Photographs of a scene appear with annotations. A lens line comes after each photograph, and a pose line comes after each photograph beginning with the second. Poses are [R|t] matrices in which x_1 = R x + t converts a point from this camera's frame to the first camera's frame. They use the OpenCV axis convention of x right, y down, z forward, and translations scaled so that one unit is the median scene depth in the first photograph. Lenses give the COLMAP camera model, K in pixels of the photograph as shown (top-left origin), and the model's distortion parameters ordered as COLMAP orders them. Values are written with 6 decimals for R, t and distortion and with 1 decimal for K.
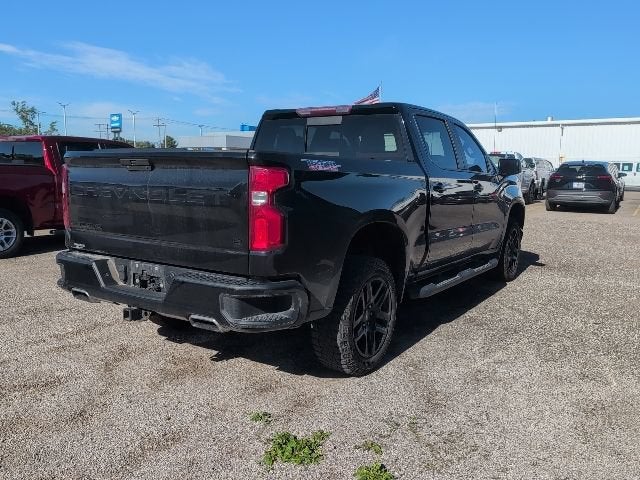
lens RADIAL K [[553.5, 0, 319.9], [0, 553.5, 273.8], [0, 0, 1]] dist [-0.069739, -0.001295]
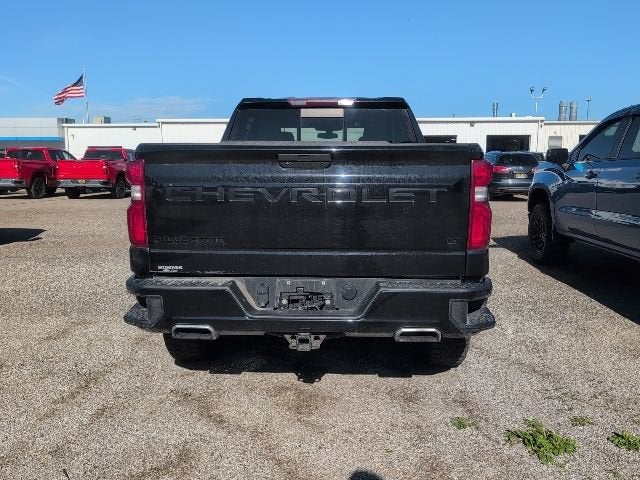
lens RADIAL K [[556.2, 0, 320.0], [0, 556.2, 240.0], [0, 0, 1]] dist [-0.032510, -0.002562]
pose [[0.859312, -0.088107, 0.503805, -0.633697], [0.110701, 0.993740, -0.015029, -0.055016], [-0.499327, 0.068686, 0.863687, 0.230754]]
